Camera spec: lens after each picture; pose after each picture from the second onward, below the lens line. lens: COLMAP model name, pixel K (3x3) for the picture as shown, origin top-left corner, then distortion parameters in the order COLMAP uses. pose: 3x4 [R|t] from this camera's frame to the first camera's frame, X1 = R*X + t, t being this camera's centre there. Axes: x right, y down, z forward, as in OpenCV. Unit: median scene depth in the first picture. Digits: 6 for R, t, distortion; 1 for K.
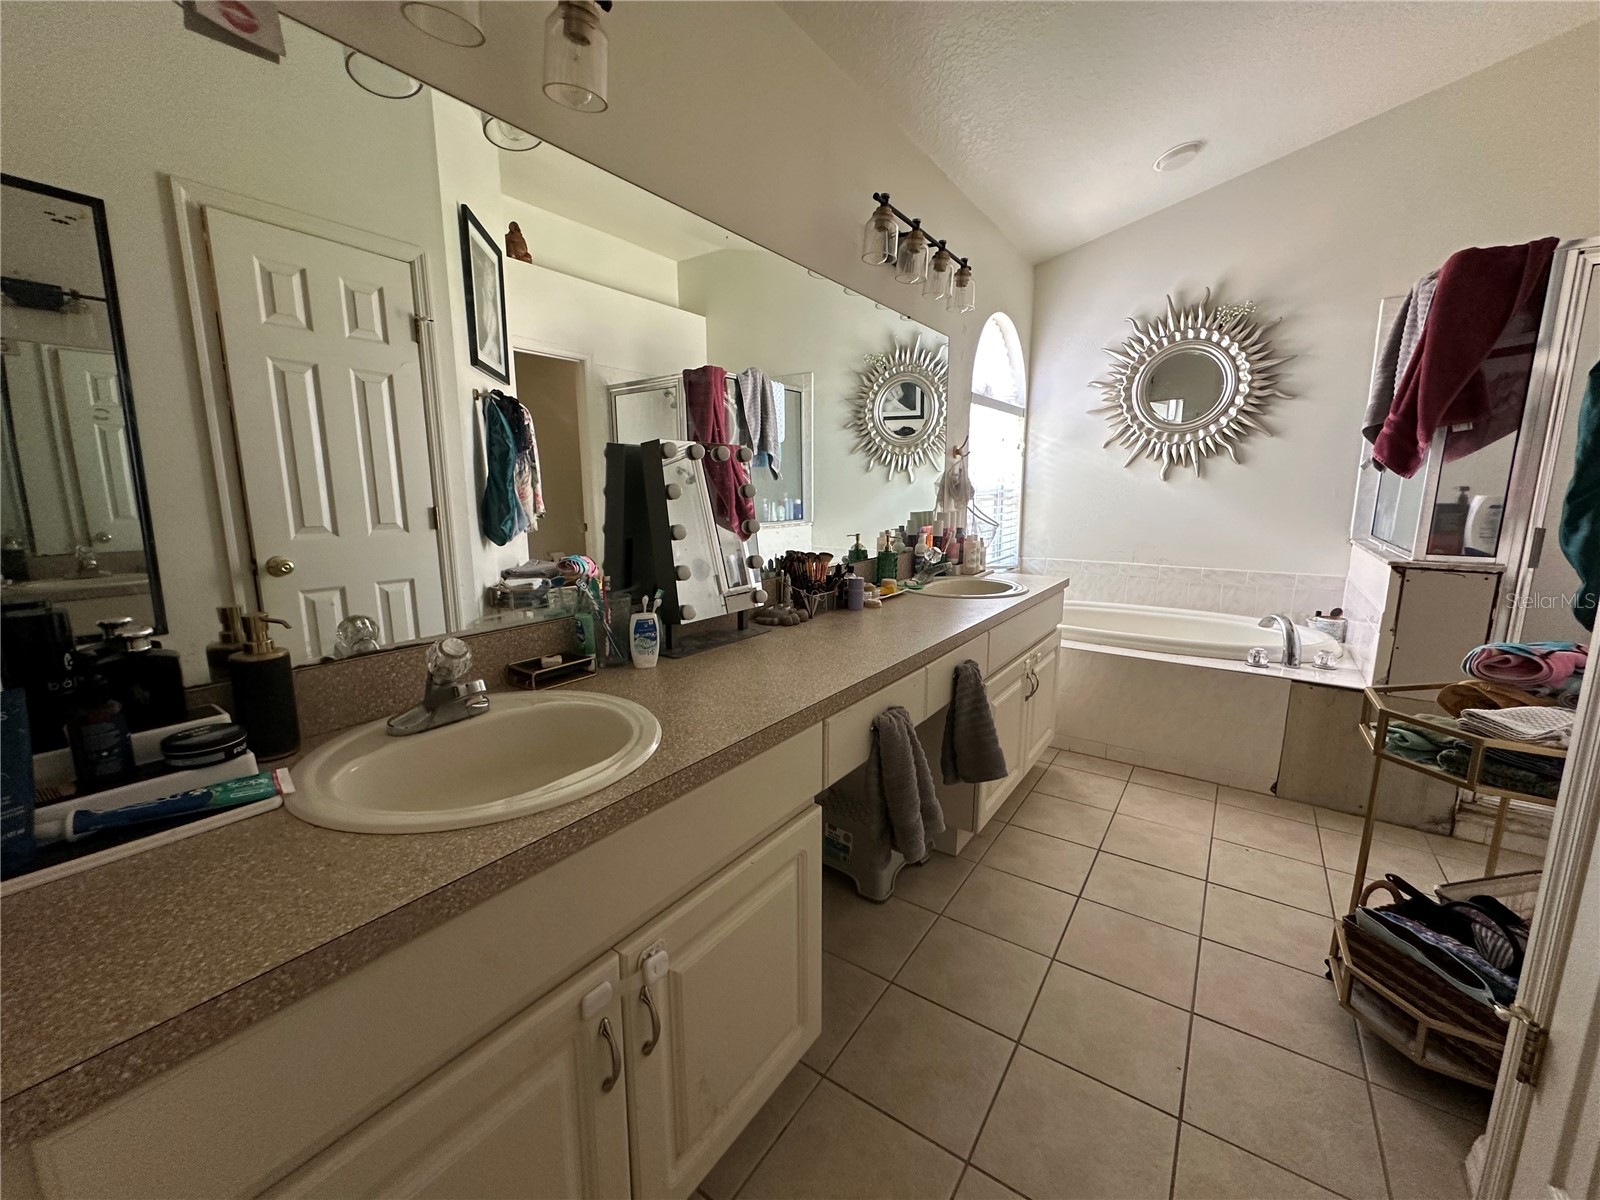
lens RADIAL K [[639.4, 0, 801.0], [0, 639.4, 597.9], [0, 0, 1]] dist [-0.003215, -0.000348]
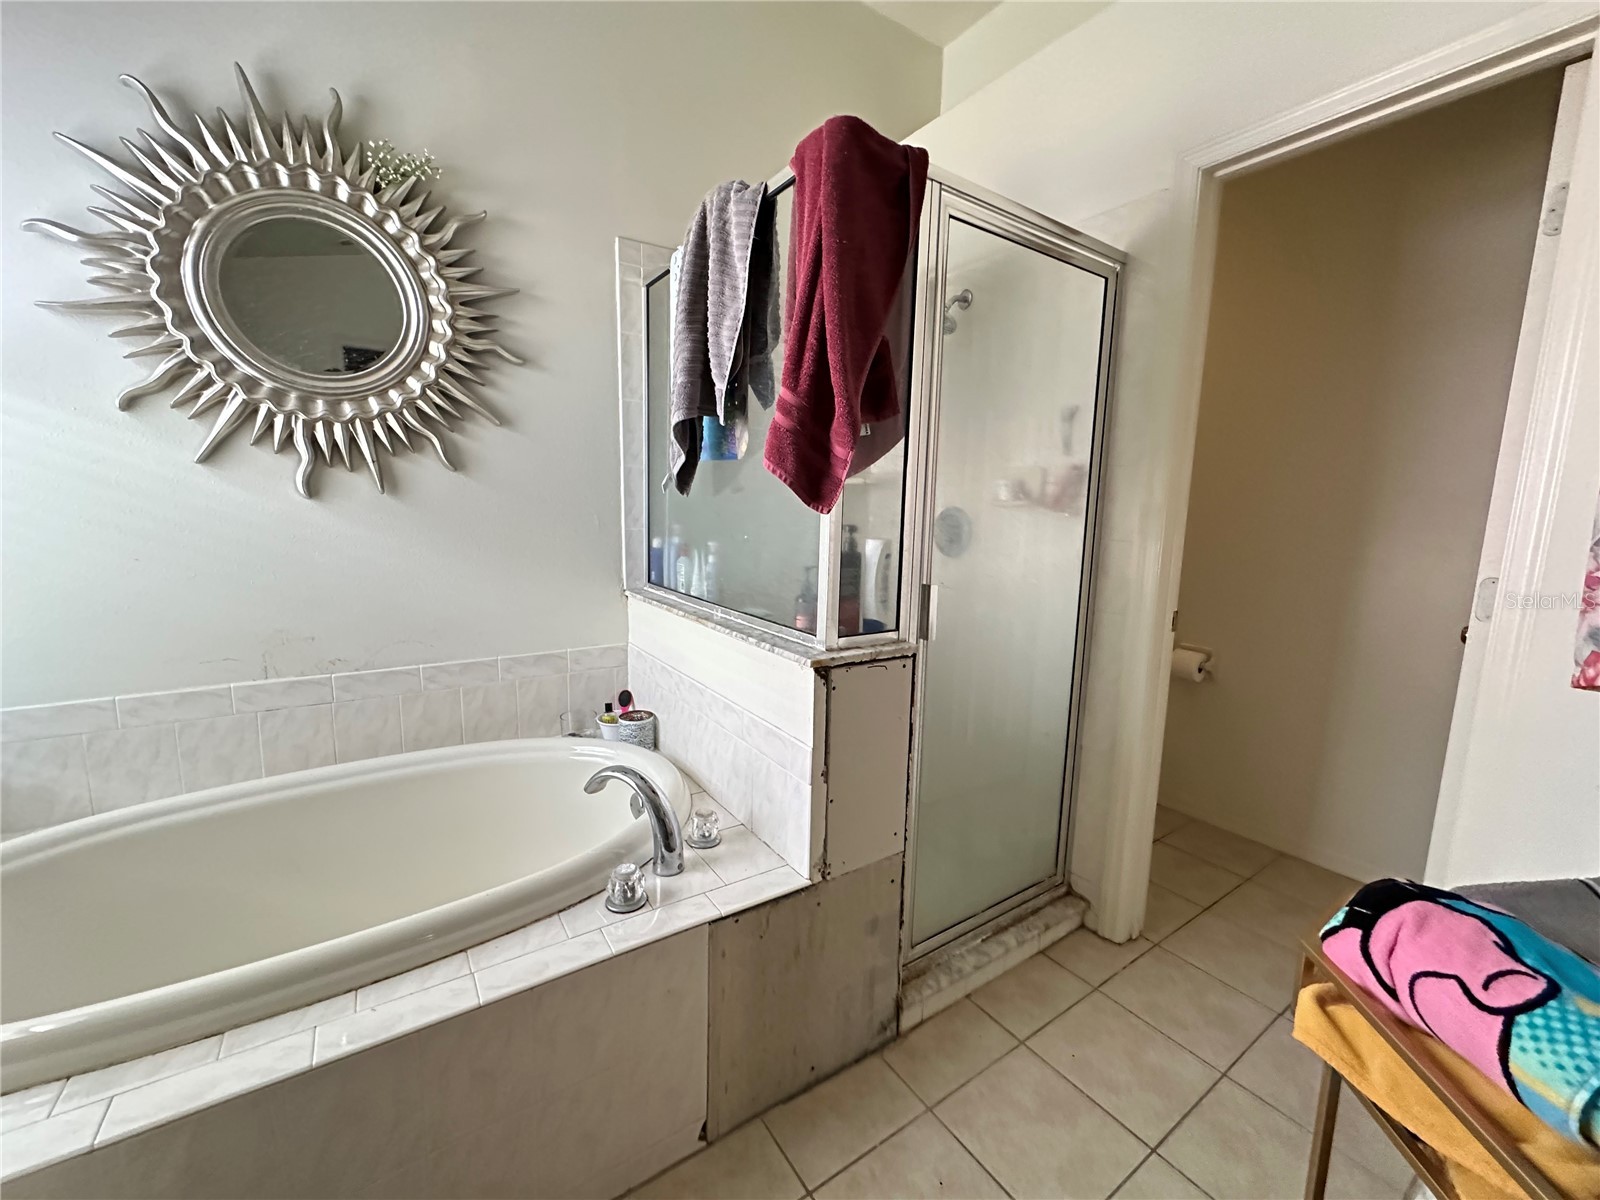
lens RADIAL K [[639.4, 0, 802.4], [0, 639.4, 597.2], [0, 0, 1]] dist [-0.003215, -0.000348]
pose [[0.358448, -0.124208, 0.925250, 0.276409], [0.136087, 0.987475, 0.079840, -0.106911], [-0.923577, 0.097296, 0.370862, 0.536648]]
